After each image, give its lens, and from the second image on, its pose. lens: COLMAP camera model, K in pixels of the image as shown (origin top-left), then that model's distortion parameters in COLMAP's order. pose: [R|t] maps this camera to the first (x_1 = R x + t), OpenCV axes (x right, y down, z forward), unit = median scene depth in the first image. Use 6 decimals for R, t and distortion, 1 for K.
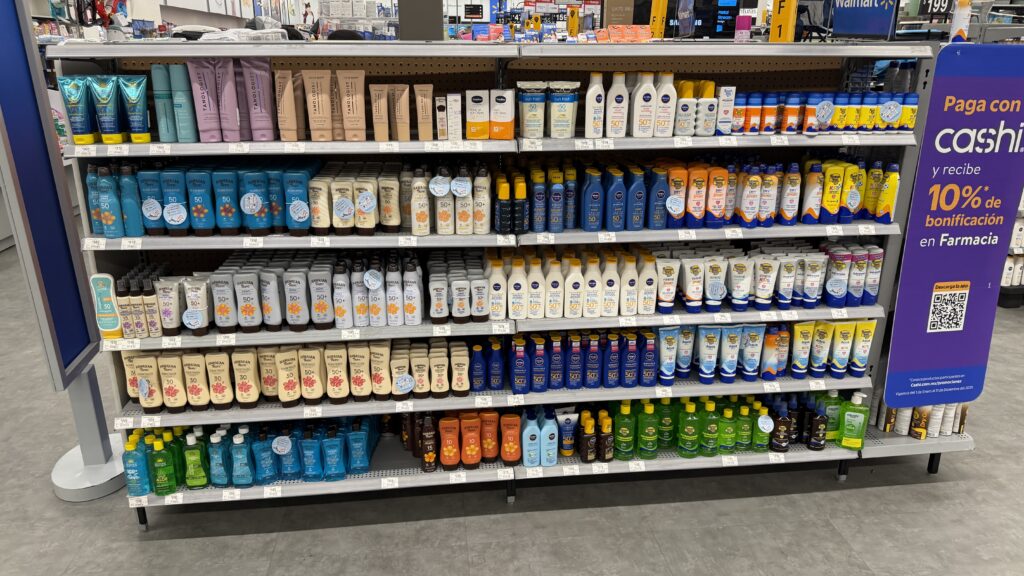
lens RADIAL K [[717.8, 0, 512.0], [0, 717.8, 288.0], [0, 0, 1]] dist [0.088129, -0.125316]
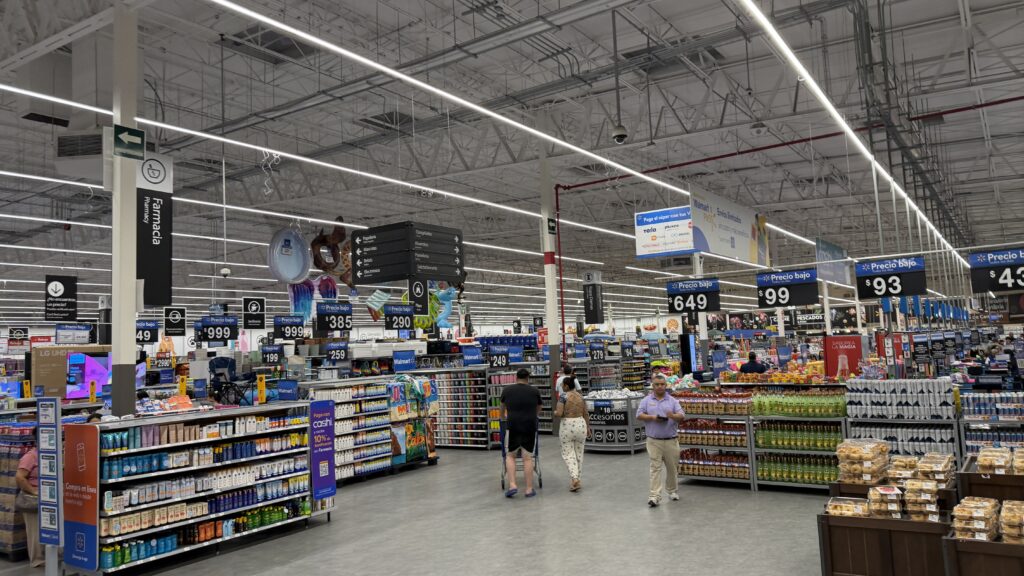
lens RADIAL K [[717.8, 0, 512.0], [0, 717.8, 288.0], [0, 0, 1]] dist [0.088129, -0.125316]
pose [[0.649722, 0.033604, 0.759429, -1.772620], [0.285274, 0.915228, -0.284562, 0.557936], [-0.704613, 0.401532, 0.585057, -2.423639]]
